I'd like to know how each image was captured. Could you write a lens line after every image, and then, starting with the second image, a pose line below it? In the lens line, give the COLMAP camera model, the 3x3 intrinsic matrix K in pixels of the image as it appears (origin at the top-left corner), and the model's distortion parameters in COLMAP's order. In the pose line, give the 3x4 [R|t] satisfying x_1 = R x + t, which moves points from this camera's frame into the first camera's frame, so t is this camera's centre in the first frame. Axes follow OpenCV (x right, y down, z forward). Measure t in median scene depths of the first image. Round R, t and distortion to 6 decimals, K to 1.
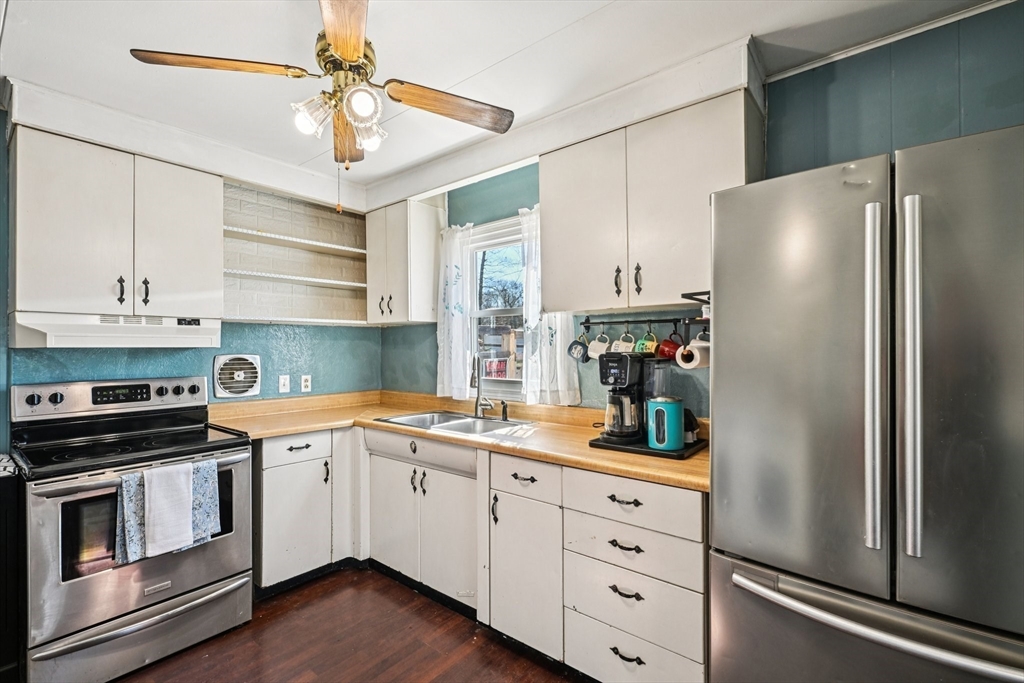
lens RADIAL K [[458.6, 0, 508.5], [0, 458.6, 344.8], [0, 0, 1]] dist [-0.000894, -0.000262]
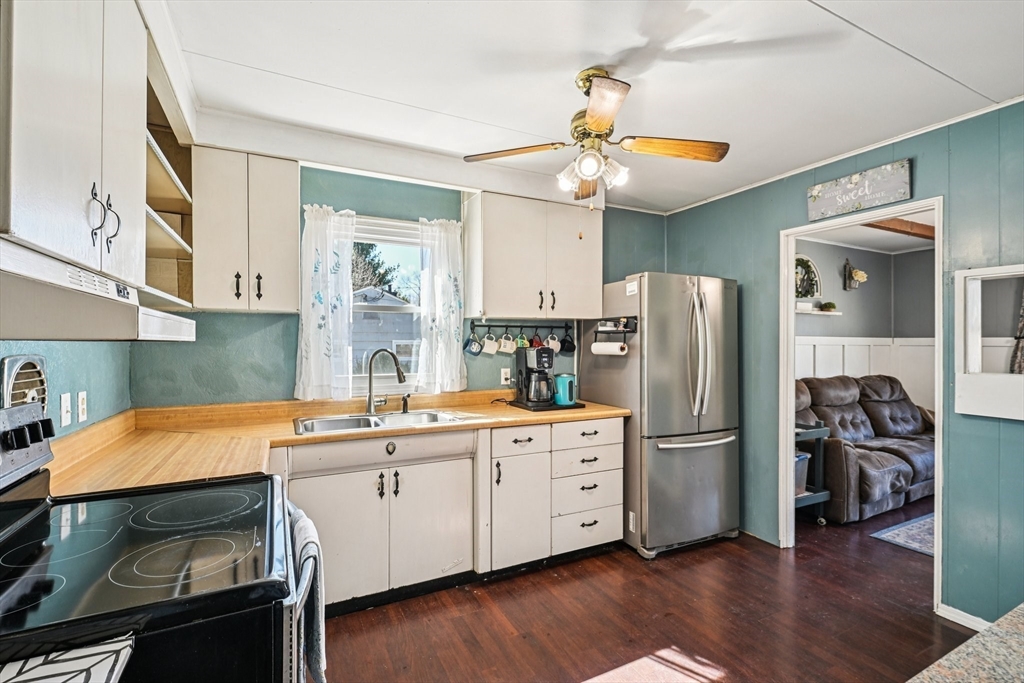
lens RADIAL K [[460.2, 0, 512.0], [0, 460.2, 341.5], [0, 0, 1]] dist [0.000680, -0.000094]
pose [[0.405671, 0.008631, 0.913979, -0.960532], [-0.007502, 0.999953, -0.006113, 0.006294], [-0.913988, -0.004376, 0.405717, 0.380306]]
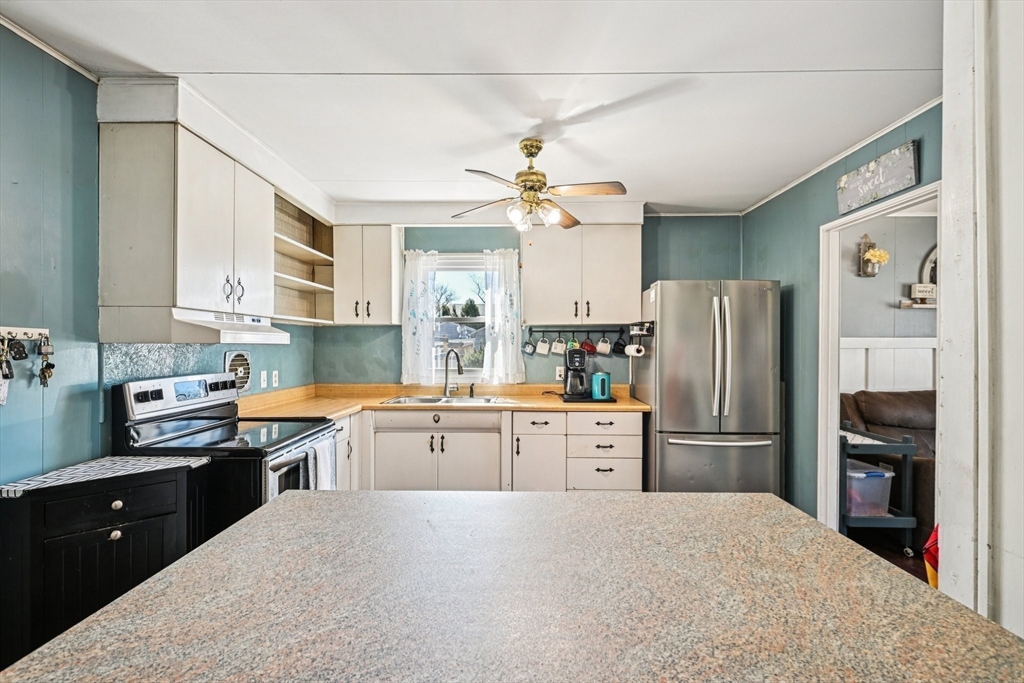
lens RADIAL K [[461.4, 0, 512.4], [0, 461.4, 345.3], [0, 0, 1]] dist [0.000415, 0.000070]
pose [[0.783323, 0.007017, 0.621575, -0.870014], [-0.009571, 0.999954, 0.000773, 0.002587], [-0.621541, -0.006555, 0.783355, -0.208734]]
